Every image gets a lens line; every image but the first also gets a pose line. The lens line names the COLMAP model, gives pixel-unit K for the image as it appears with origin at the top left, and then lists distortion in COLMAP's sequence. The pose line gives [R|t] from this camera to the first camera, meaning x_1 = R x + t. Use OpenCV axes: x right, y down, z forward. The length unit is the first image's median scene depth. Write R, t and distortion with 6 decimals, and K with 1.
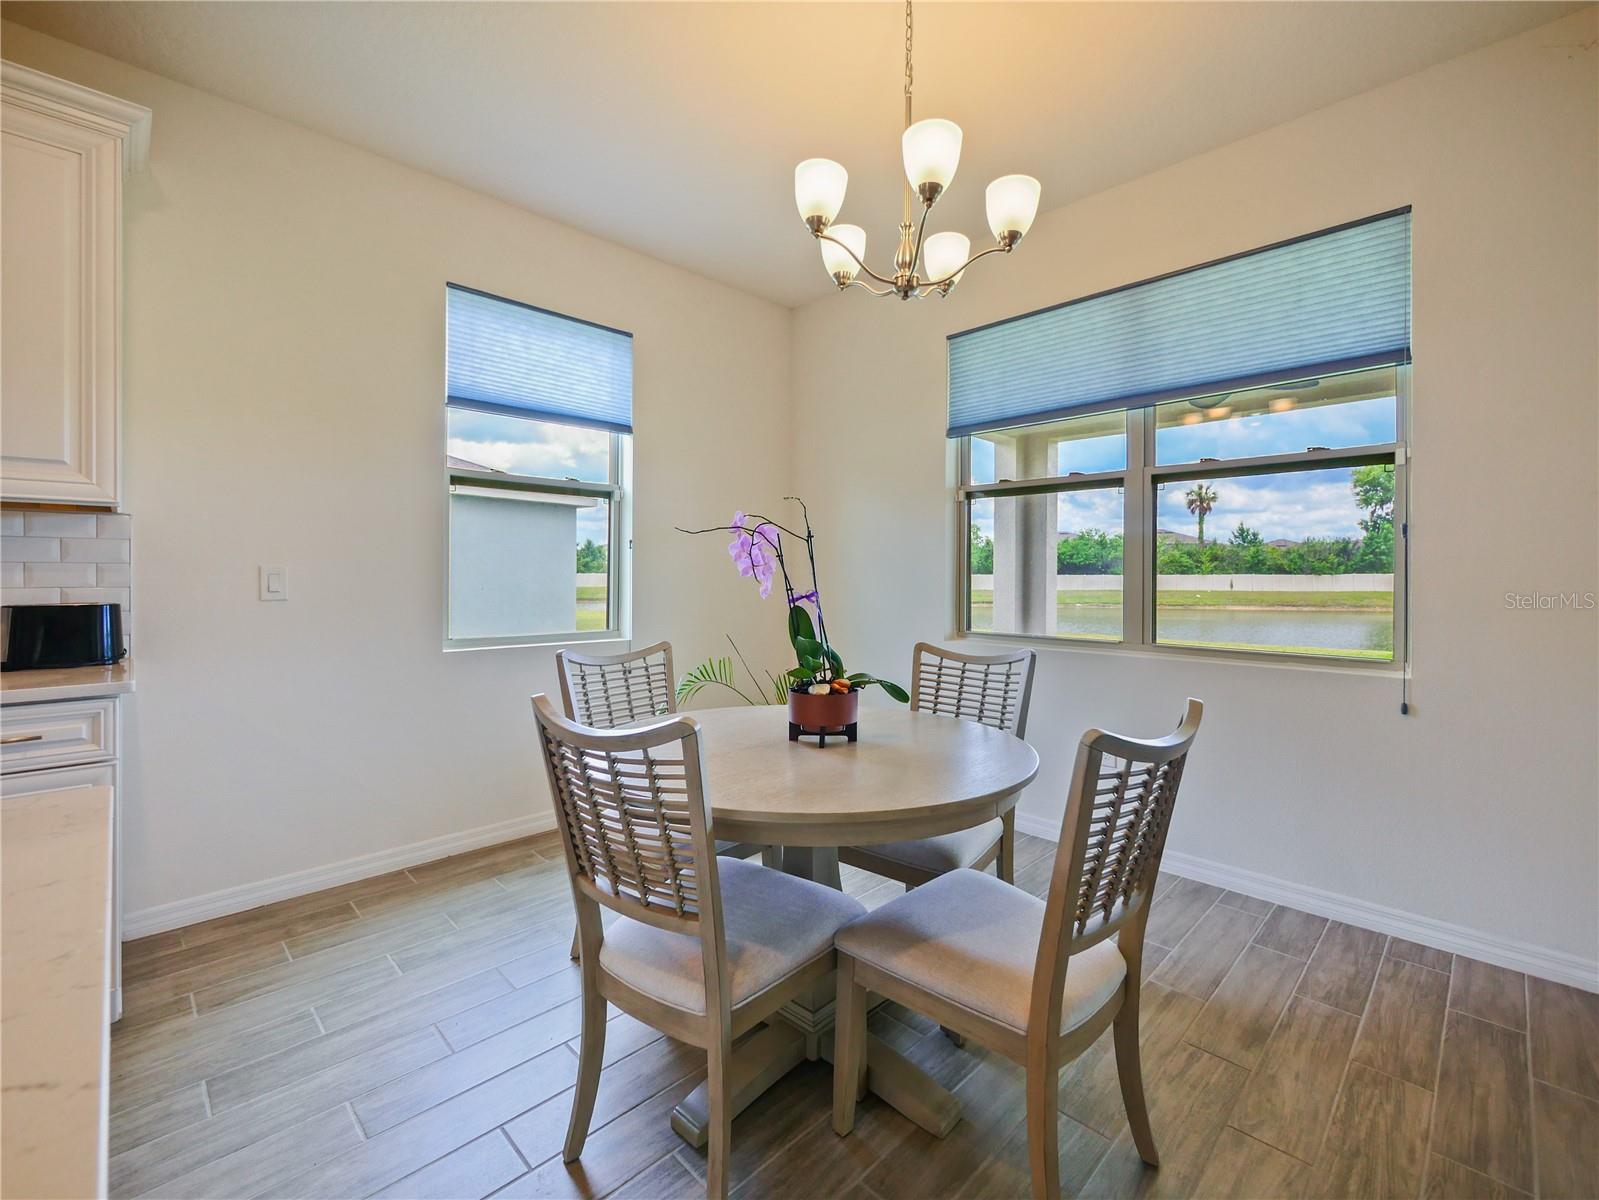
lens RADIAL K [[697.3, 0, 797.8], [0, 697.3, 577.1], [0, 0, 1]] dist [0.000351, -0.000133]
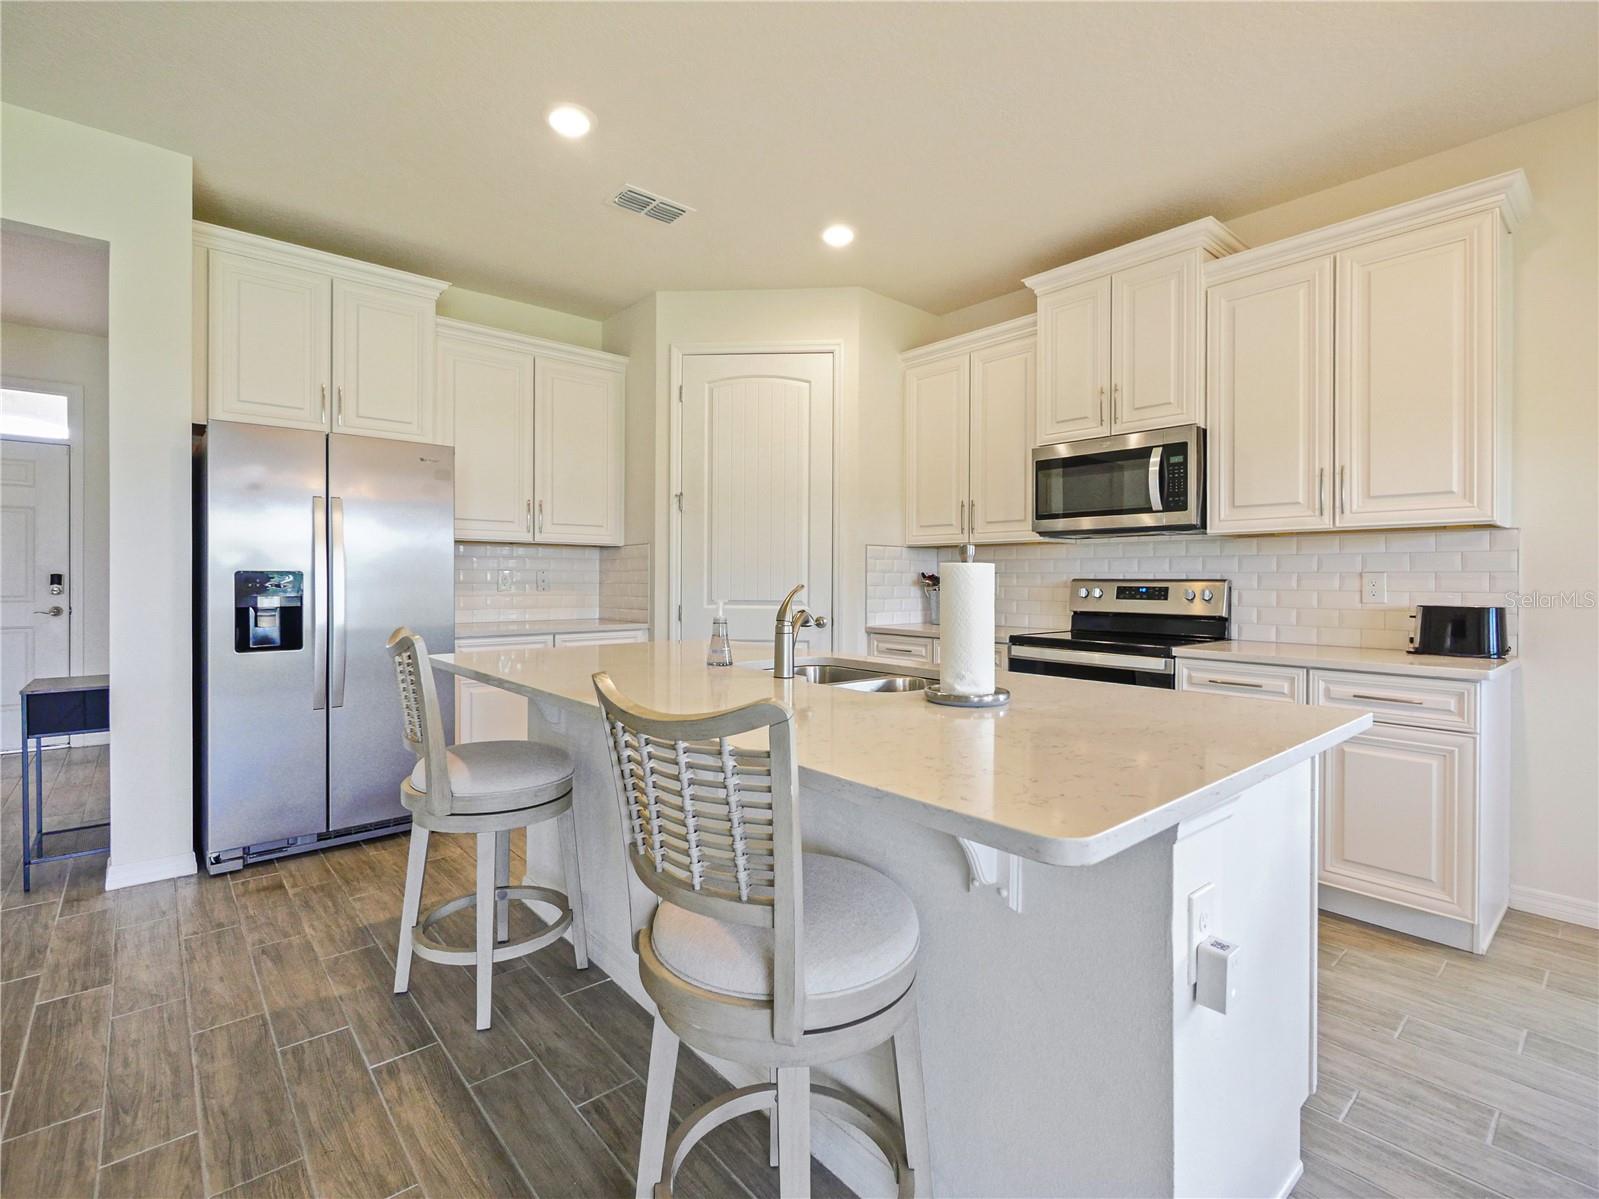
lens RADIAL K [[722.5, 0, 800.1], [0, 722.5, 577.5], [0, 0, 1]] dist [0.000375, 0.000269]
pose [[-0.069922, -0.003031, -0.997548, 0.297978], [-0.010870, 0.999938, -0.002276, 0.004696], [0.997493, 0.010685, -0.069950, -0.073003]]
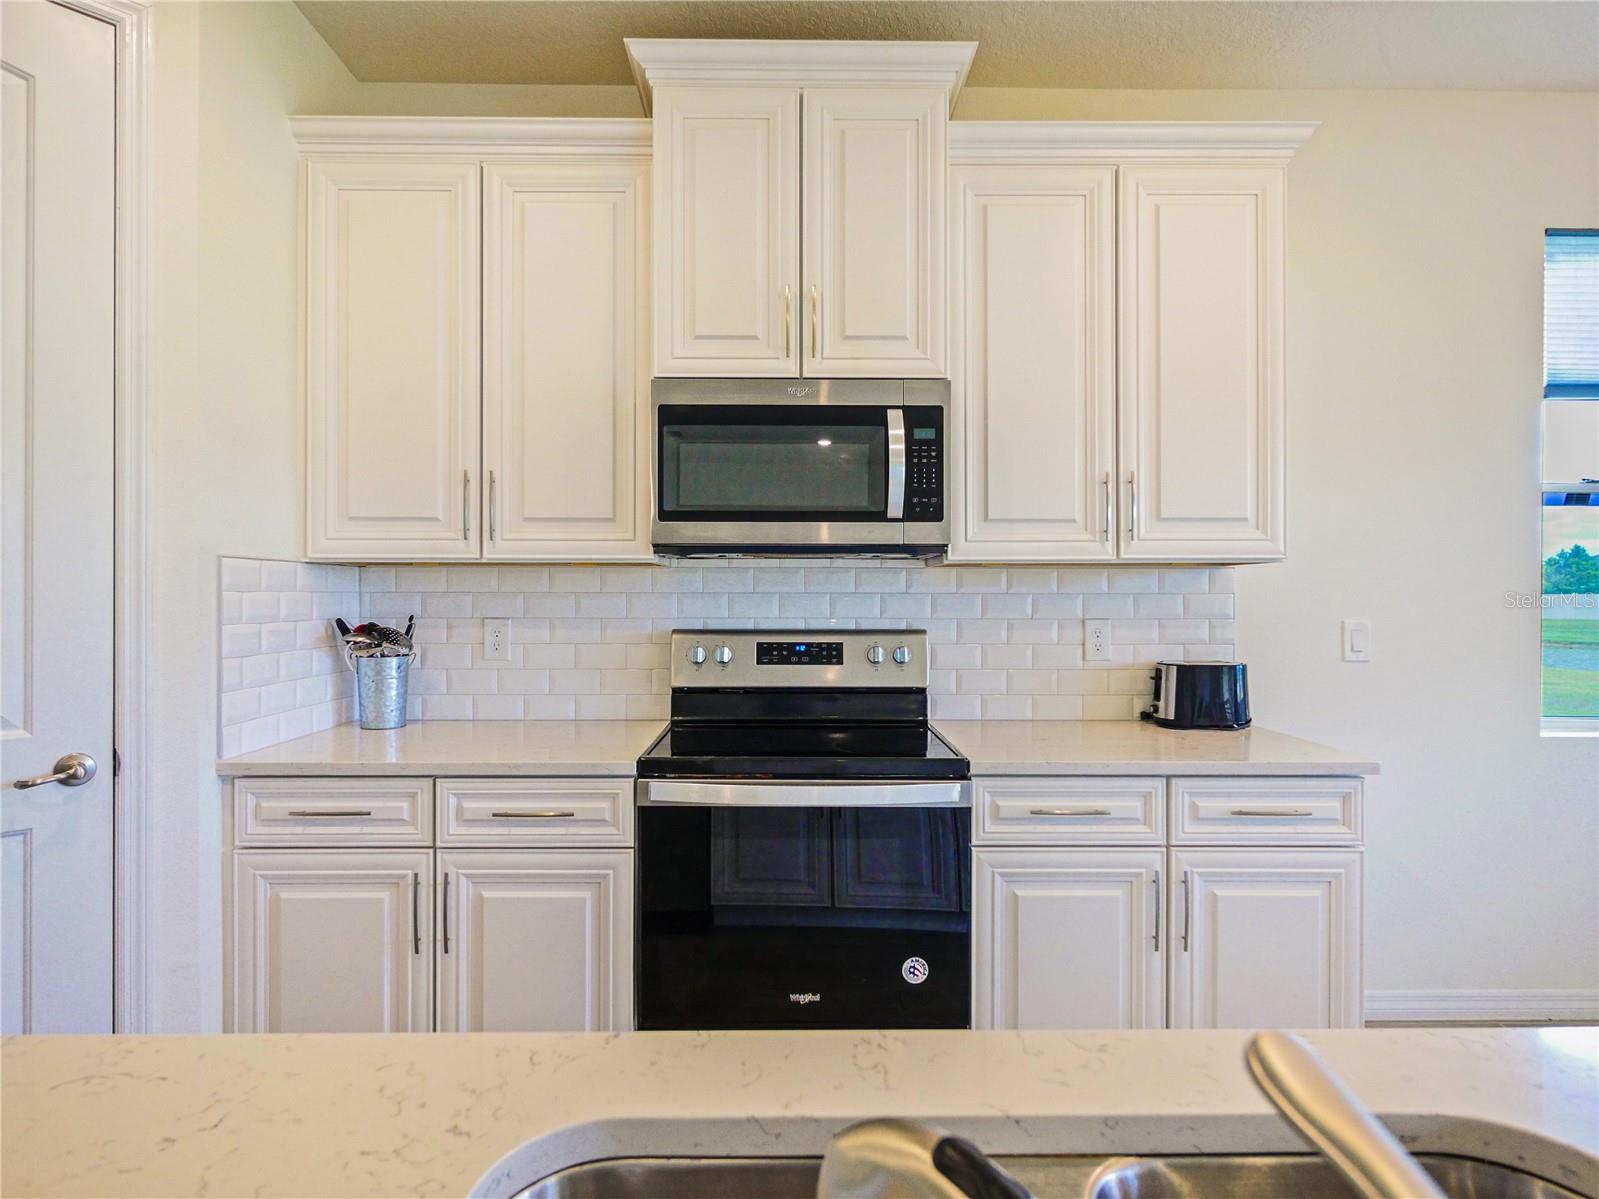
lens RADIAL K [[856.8, 0, 799.5], [0, 856.8, 599.5], [0, 0, 1]] dist [0.001677, -0.002492]
pose [[0.712143, -0.000744, -0.702034, -0.595806], [-0.002845, 0.999988, -0.003946, -0.042484], [0.702029, 0.004807, 0.712133, -0.253167]]
